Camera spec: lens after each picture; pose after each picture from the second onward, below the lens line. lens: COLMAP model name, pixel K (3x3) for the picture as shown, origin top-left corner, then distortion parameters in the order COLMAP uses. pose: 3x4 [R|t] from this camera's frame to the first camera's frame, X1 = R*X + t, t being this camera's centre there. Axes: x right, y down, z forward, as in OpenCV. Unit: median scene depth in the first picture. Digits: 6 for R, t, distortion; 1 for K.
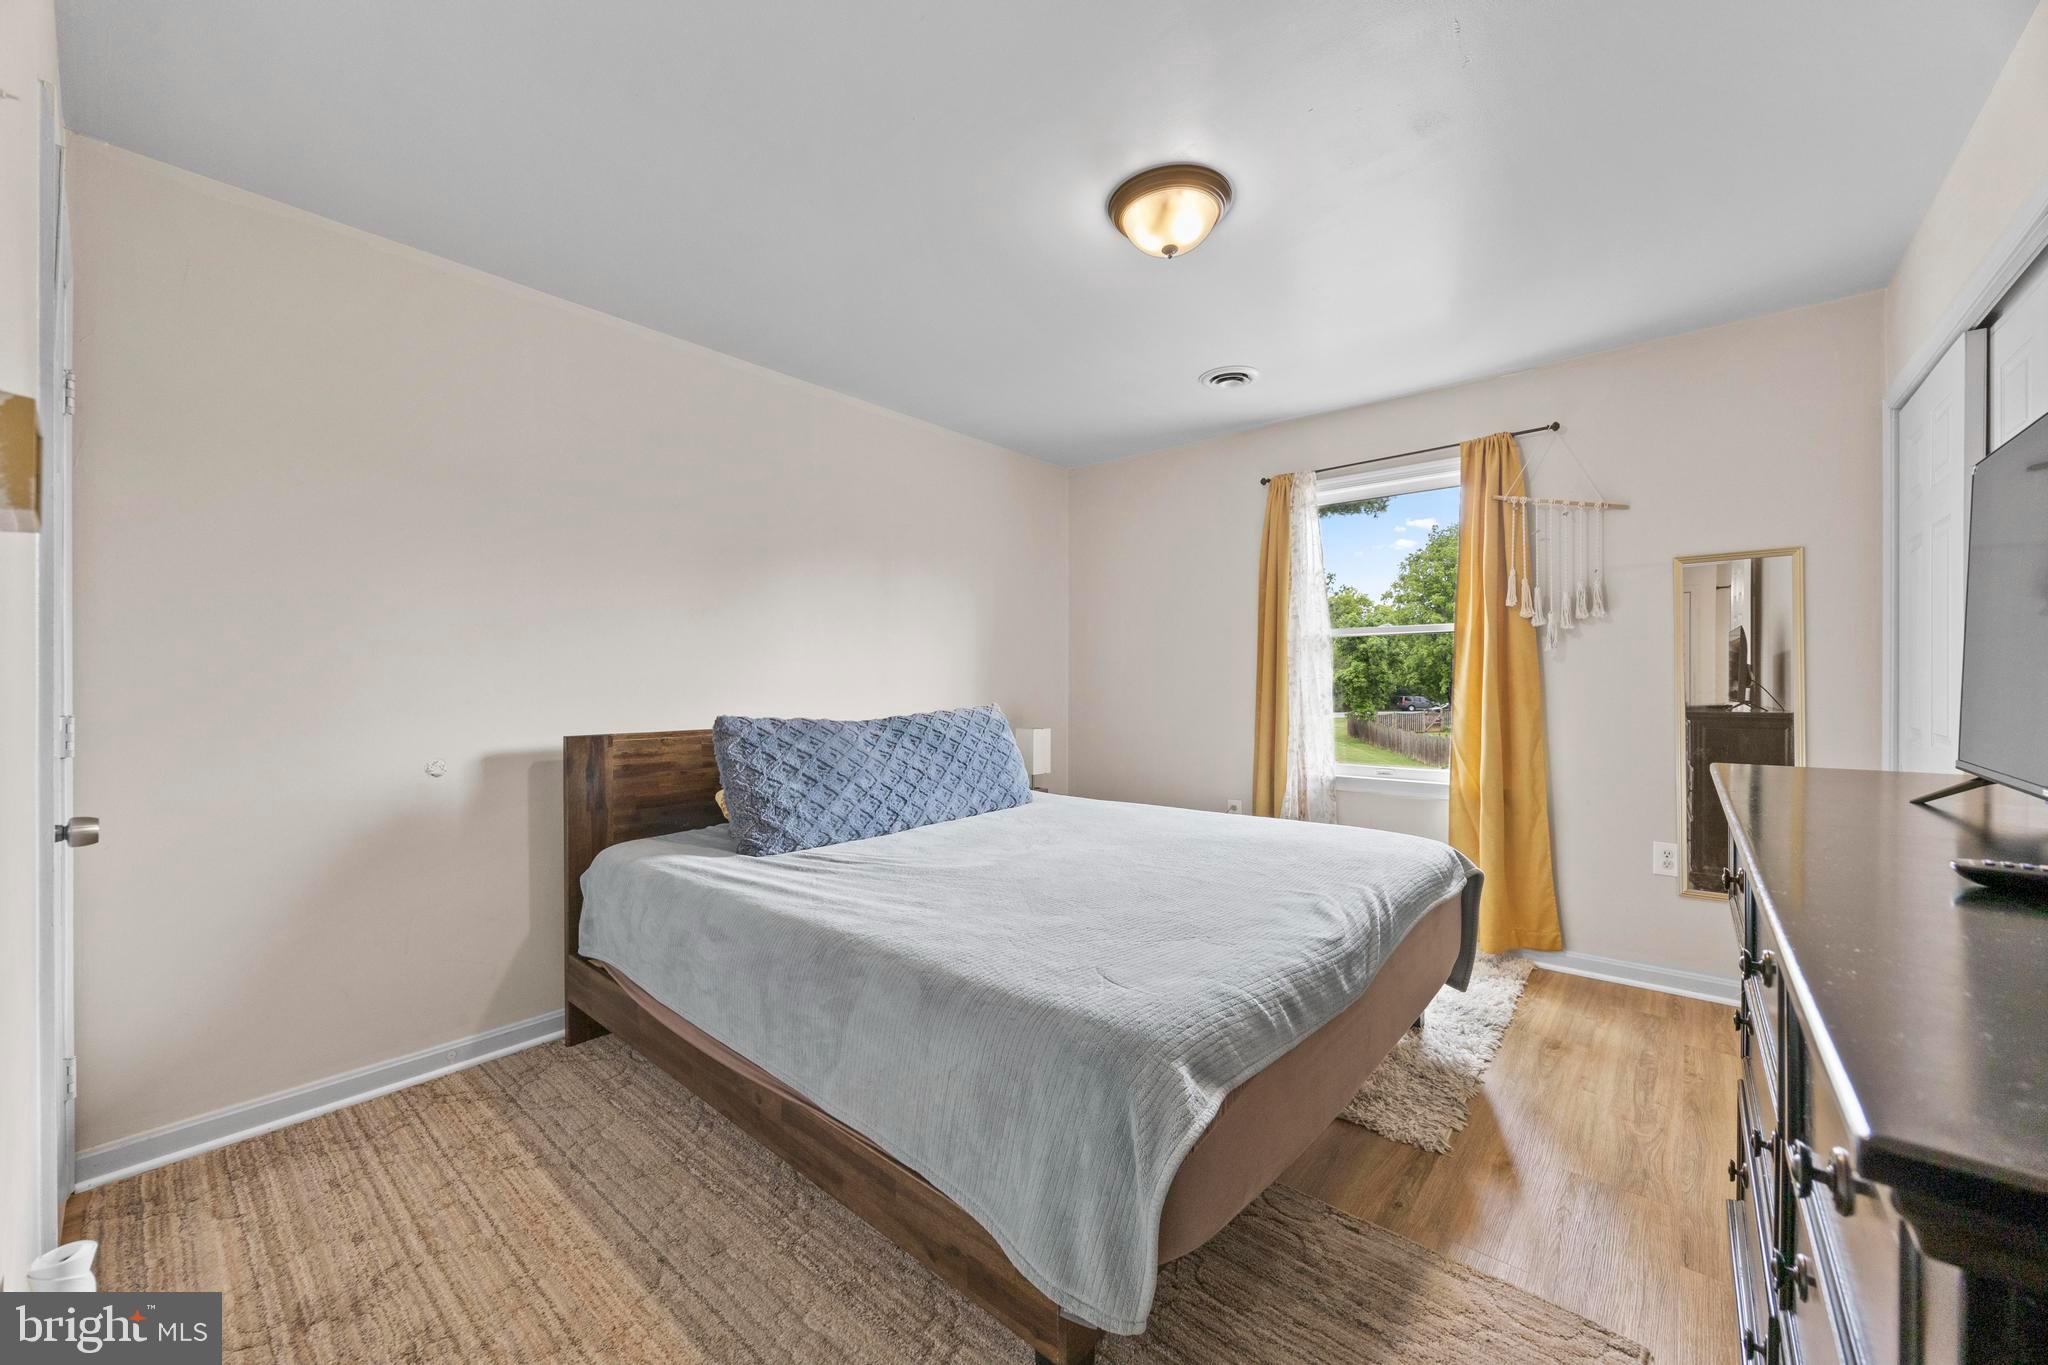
lens RADIAL K [[776.4, 0, 1021.1], [0, 776.4, 695.0], [0, 0, 1]] dist [-0.002921, -0.000053]
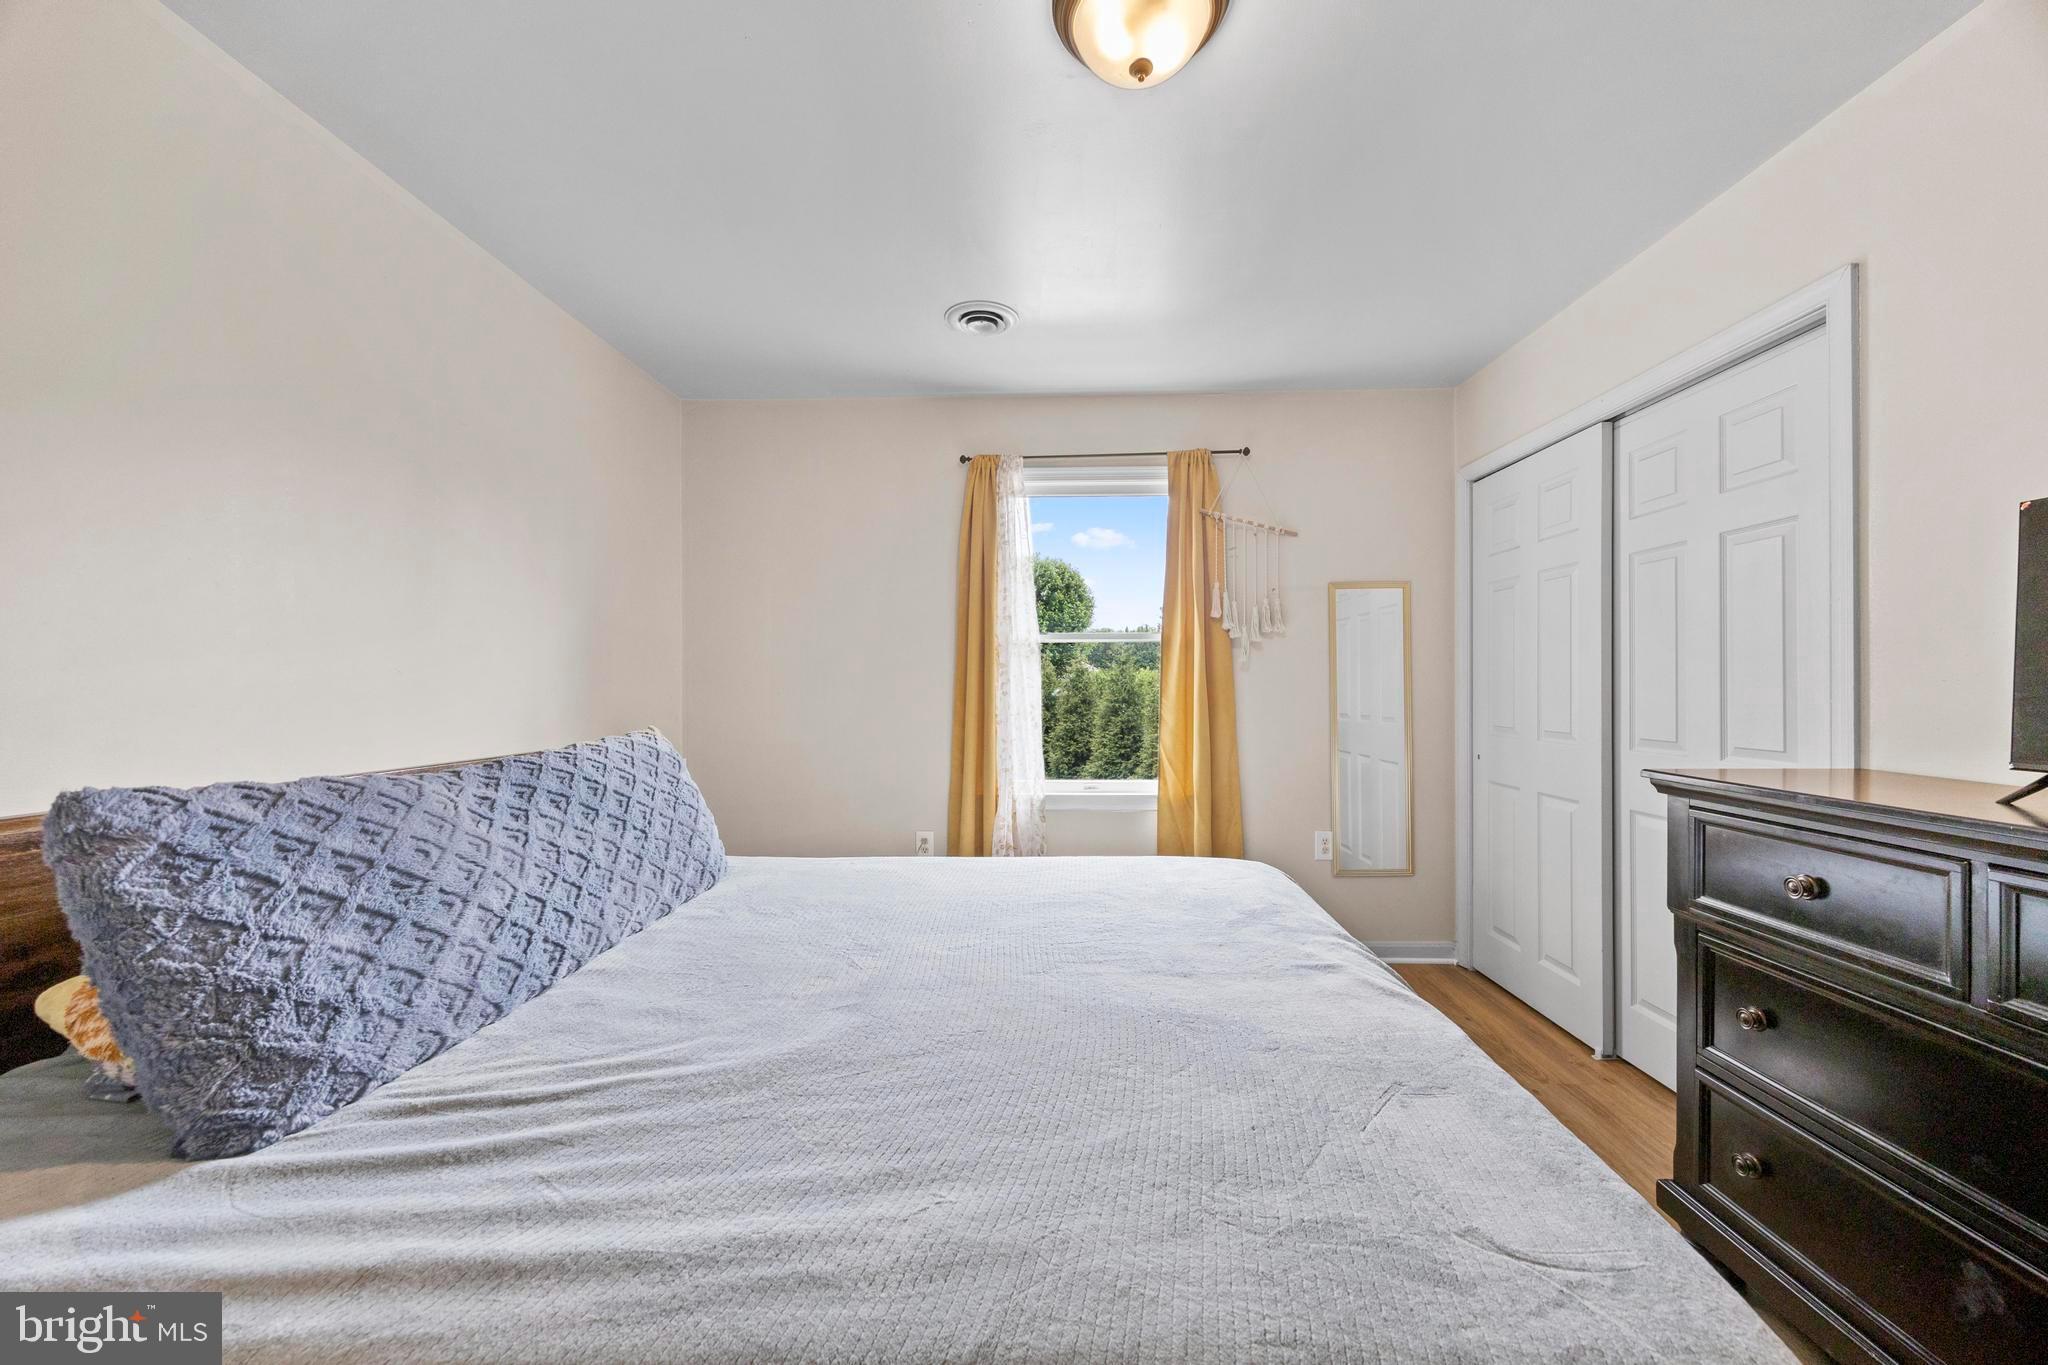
lens RADIAL K [[776.4, 0, 1021.1], [0, 776.4, 695.0], [0, 0, 1]] dist [-0.002921, -0.000053]
pose [[0.786178, -0.006514, 0.617966, -0.250972], [0.012968, 0.999898, -0.005958, -0.010528], [-0.617865, 0.012698, 0.786182, 0.414455]]
